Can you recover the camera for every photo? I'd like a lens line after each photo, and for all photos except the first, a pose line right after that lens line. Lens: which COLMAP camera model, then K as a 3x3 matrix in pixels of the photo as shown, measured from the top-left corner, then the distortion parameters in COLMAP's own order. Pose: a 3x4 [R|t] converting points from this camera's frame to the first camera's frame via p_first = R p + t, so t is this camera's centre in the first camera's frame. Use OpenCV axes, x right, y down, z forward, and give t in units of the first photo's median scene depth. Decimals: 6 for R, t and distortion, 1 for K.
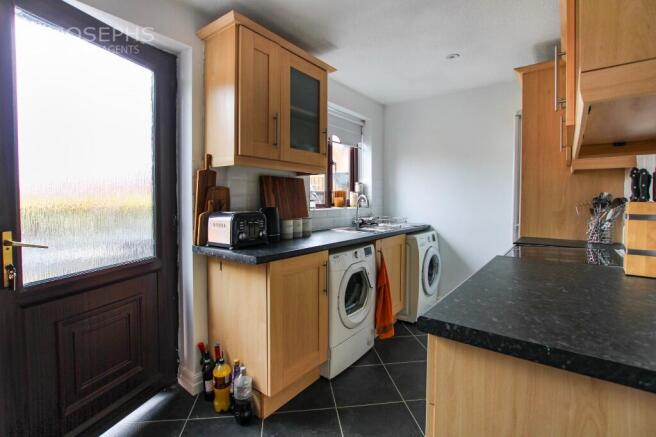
lens RADIAL K [[319.4, 0, 326.7], [0, 319.4, 206.2], [0, 0, 1]] dist [-0.001720, -0.000134]
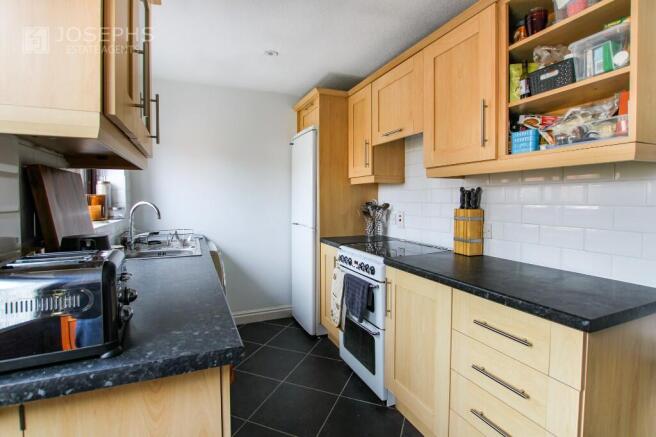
lens RADIAL K [[319.4, 0, 326.7], [0, 319.4, 206.2], [0, 0, 1]] dist [-0.001720, -0.000134]
pose [[0.496701, -0.026928, 0.867504, -0.406392], [0.023443, 0.999570, 0.017605, -0.040134], [-0.867605, 0.011592, 0.497119, 0.468344]]
